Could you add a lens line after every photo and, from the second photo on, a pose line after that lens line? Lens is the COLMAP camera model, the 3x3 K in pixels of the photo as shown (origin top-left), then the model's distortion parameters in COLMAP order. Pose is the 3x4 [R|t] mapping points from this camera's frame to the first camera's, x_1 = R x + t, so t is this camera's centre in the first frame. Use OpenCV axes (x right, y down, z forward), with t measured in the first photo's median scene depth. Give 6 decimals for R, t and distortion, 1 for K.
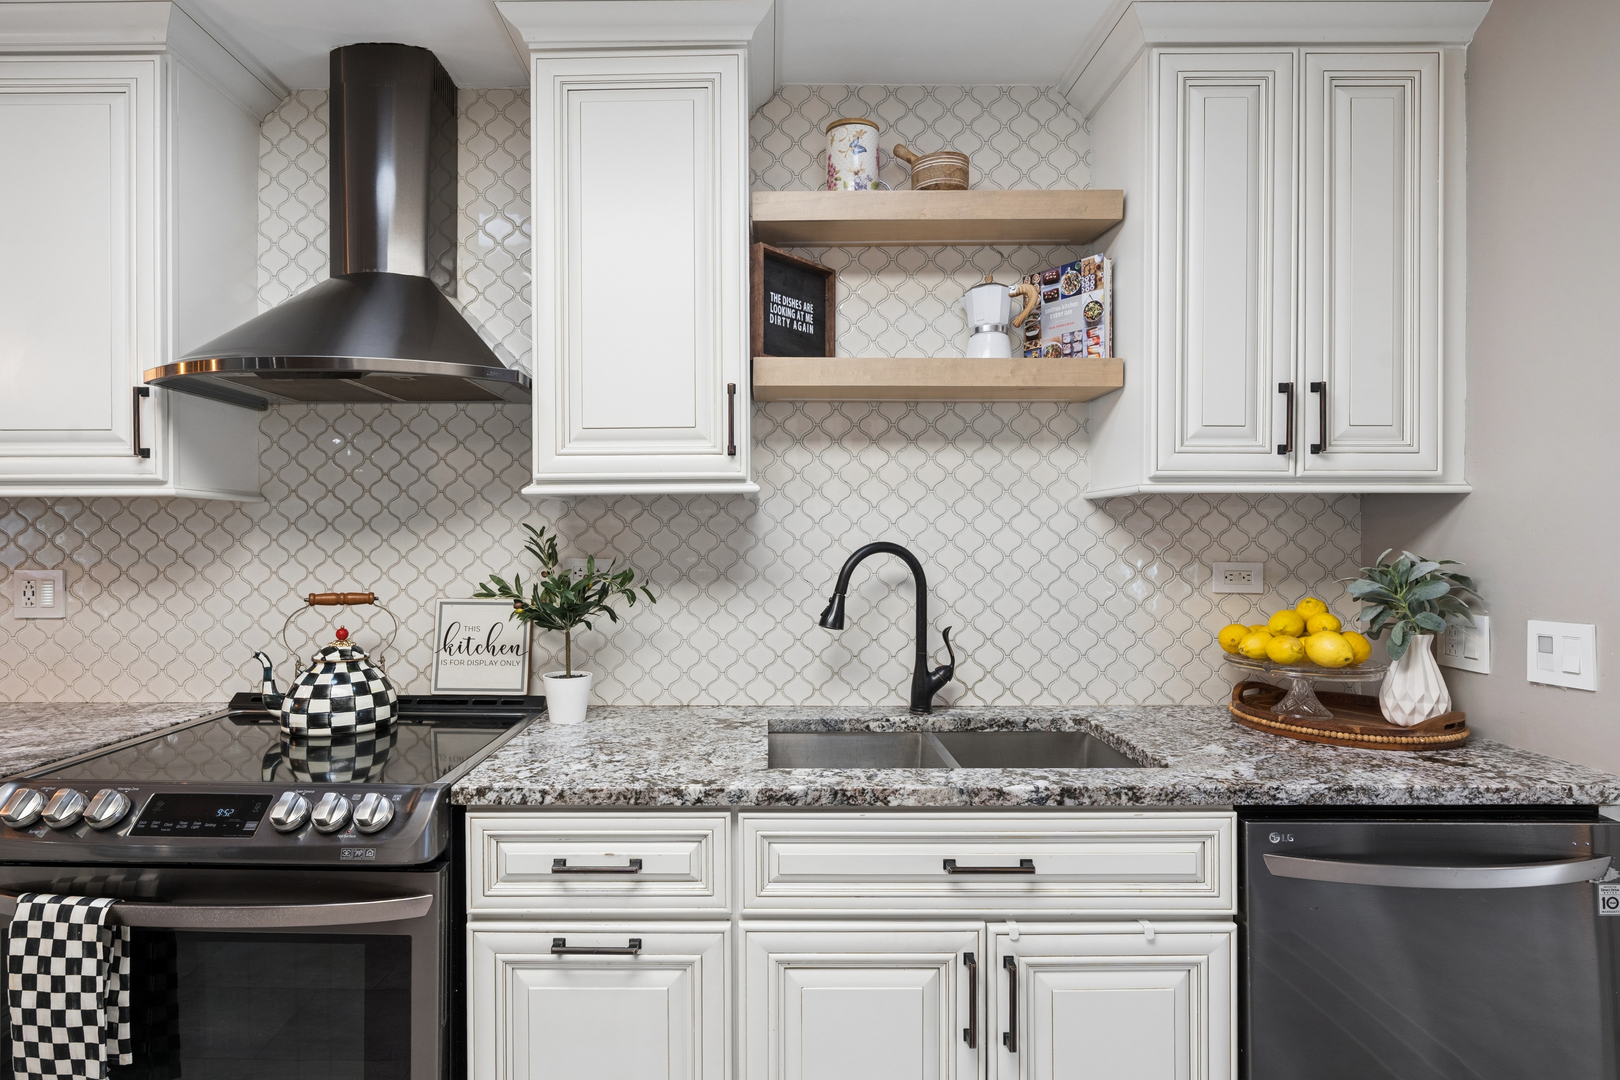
lens RADIAL K [[786.0, 0, 757.4], [0, 786.0, 538.6], [0, 0, 1]] dist [-0.003613, 0.002183]
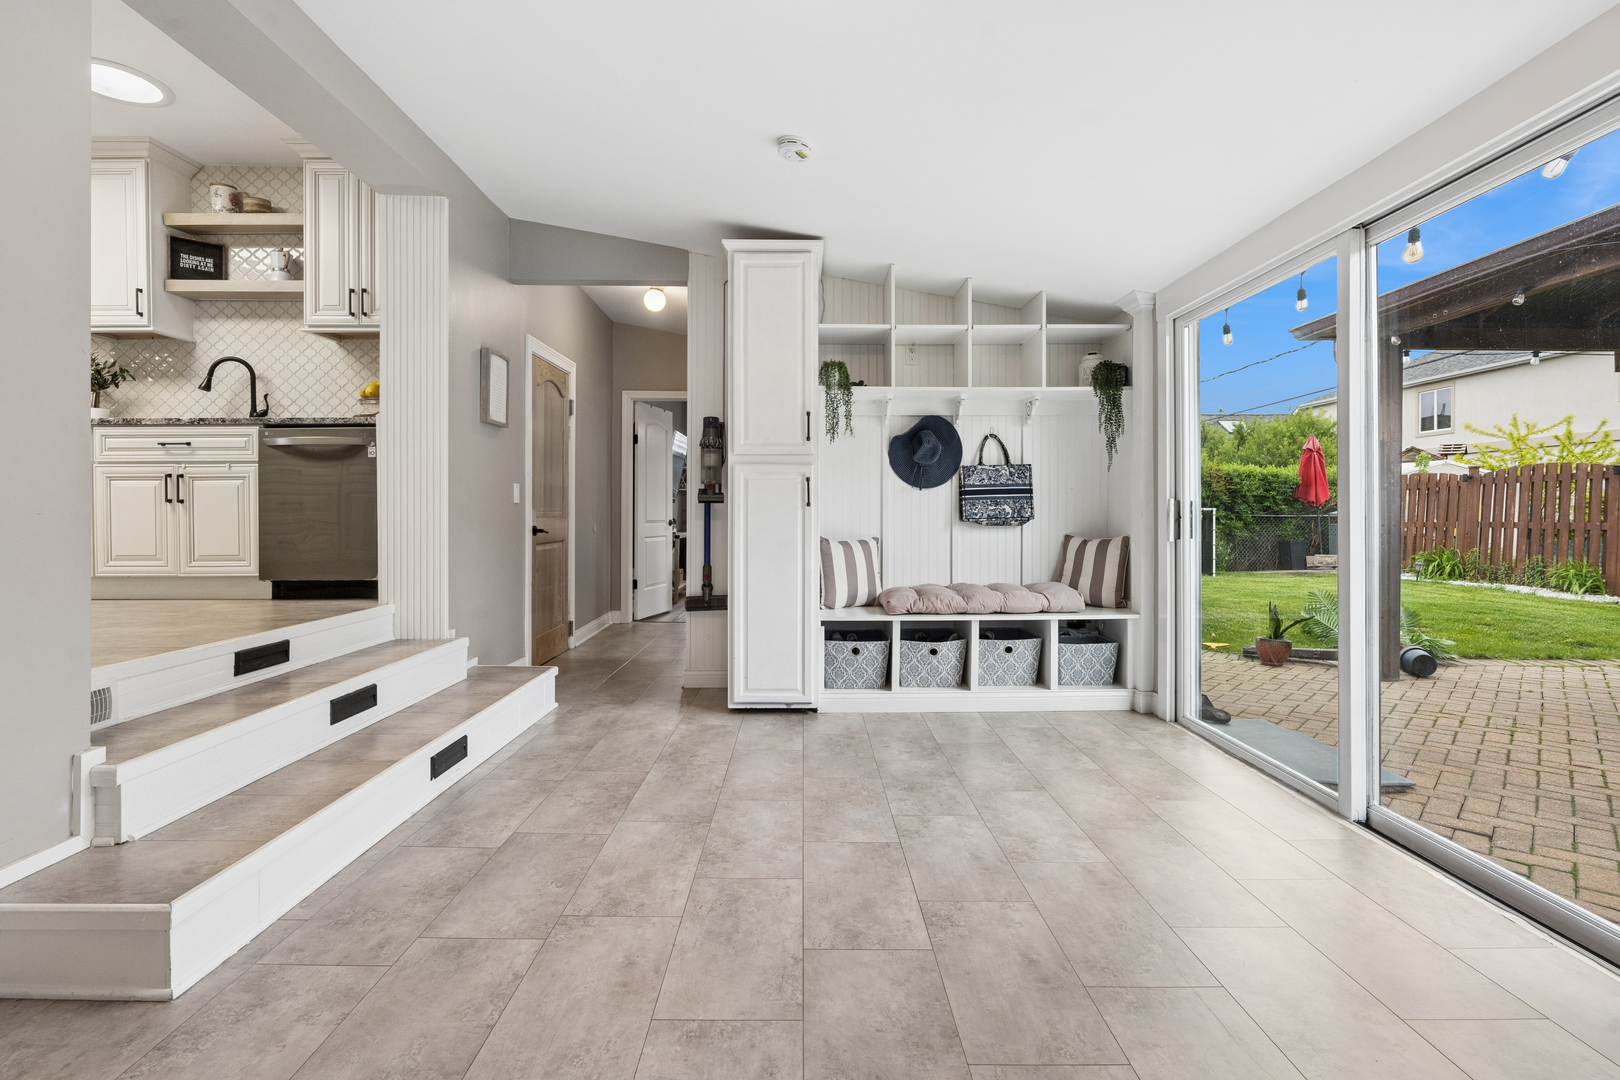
lens RADIAL K [[786.0, 0, 825.7], [0, 786.0, 519.0], [0, 0, 1]] dist [-0.003613, 0.002183]
pose [[0.999933, 0.000761, 0.011555, 1.949863], [-0.000895, 0.999933, 0.011555, 0.471816], [-0.011545, -0.011564, 0.999866, -1.444707]]
